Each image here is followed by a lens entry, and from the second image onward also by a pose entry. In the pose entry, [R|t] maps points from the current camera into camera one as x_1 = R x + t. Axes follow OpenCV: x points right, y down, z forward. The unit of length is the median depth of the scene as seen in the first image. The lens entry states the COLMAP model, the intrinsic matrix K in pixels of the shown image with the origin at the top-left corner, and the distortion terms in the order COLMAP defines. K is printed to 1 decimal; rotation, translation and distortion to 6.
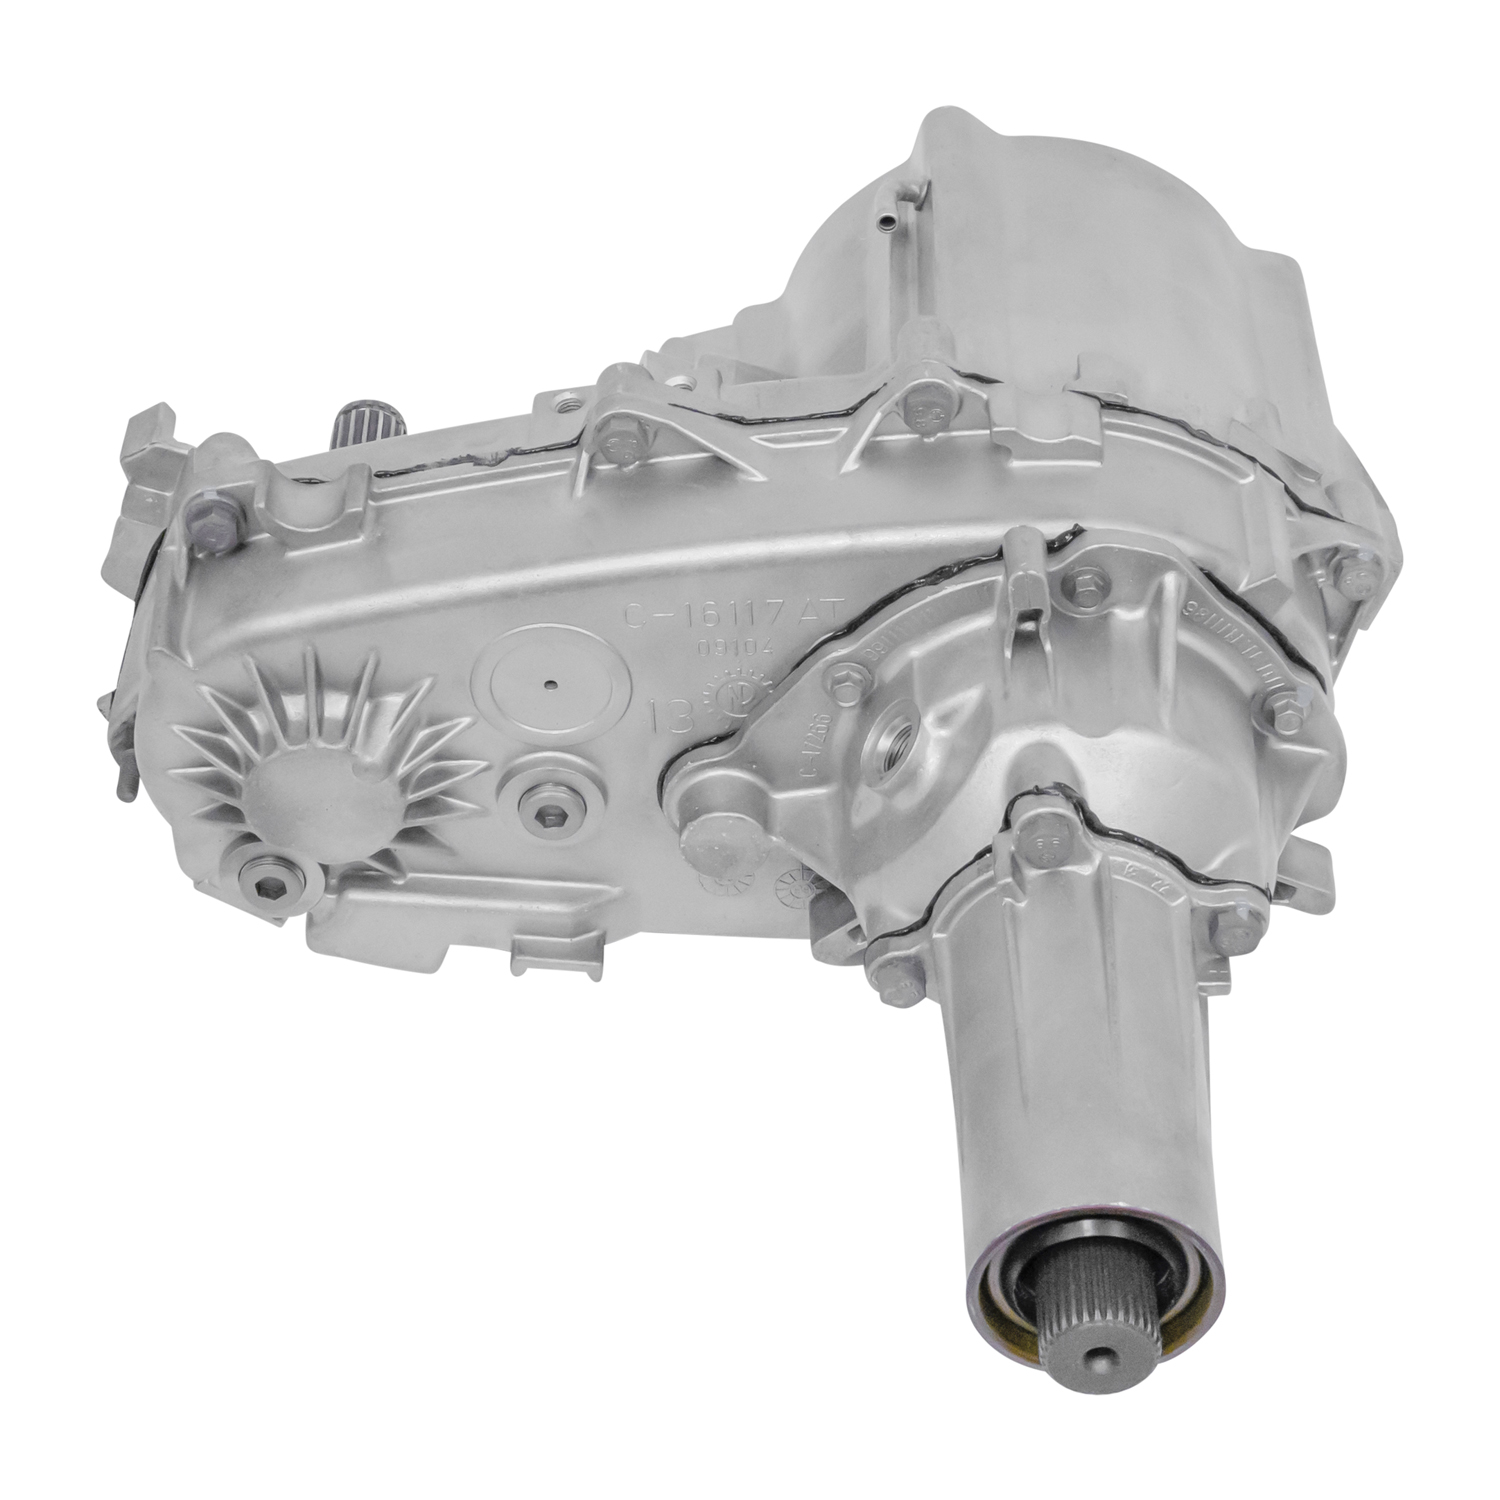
lens RADIAL K [[2068.8, 0, 750.0], [0, 2068.8, 750.0], [0, 0, 1]] dist [0.008371, -0.004412]
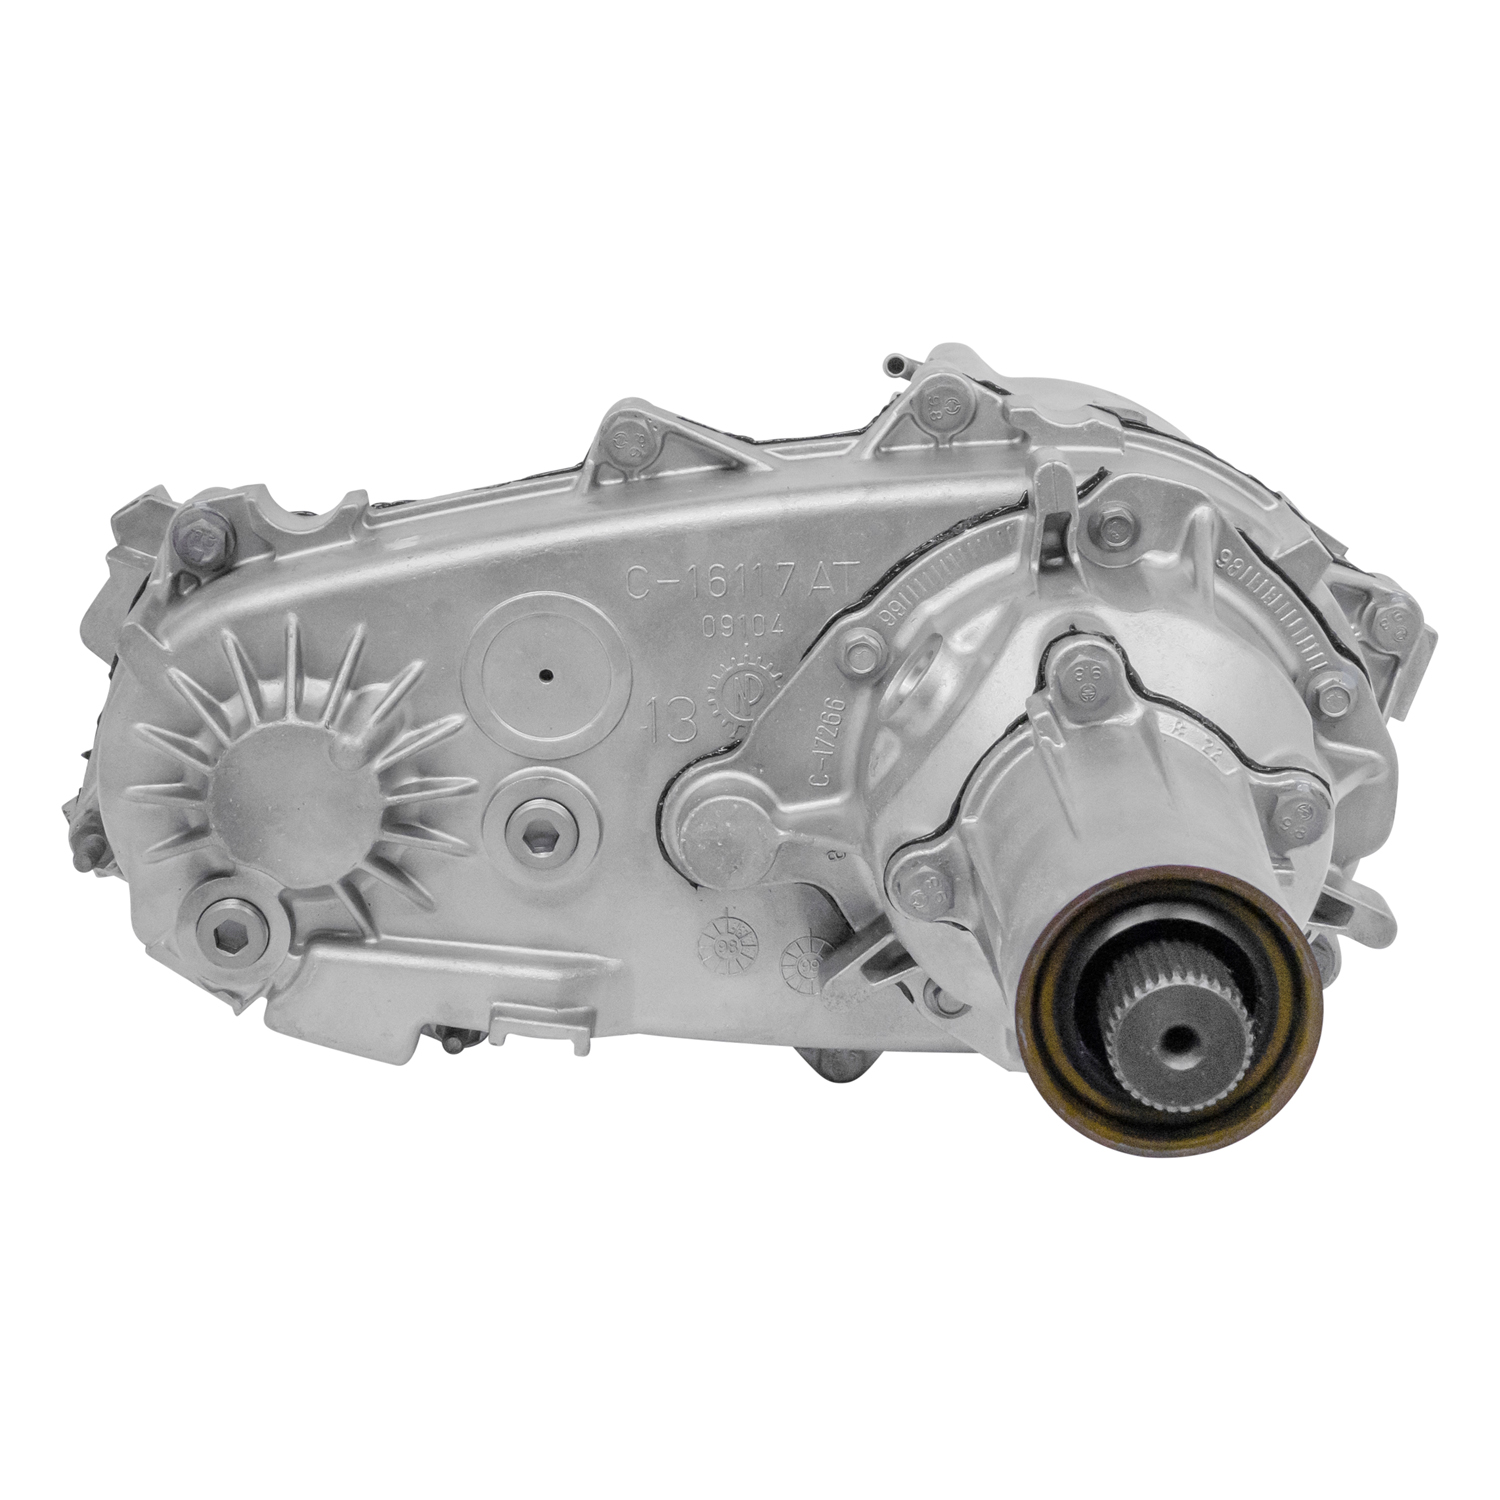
lens RADIAL K [[2068.8, 0, 750.0], [0, 2068.8, 750.0], [0, 0, 1]] dist [0.008371, -0.004412]
pose [[0.999925, 0.012182, 0.000944, -0.003996], [-0.011452, 0.961313, -0.275220, 0.256368], [-0.004260, 0.275189, 0.961381, 0.104193]]
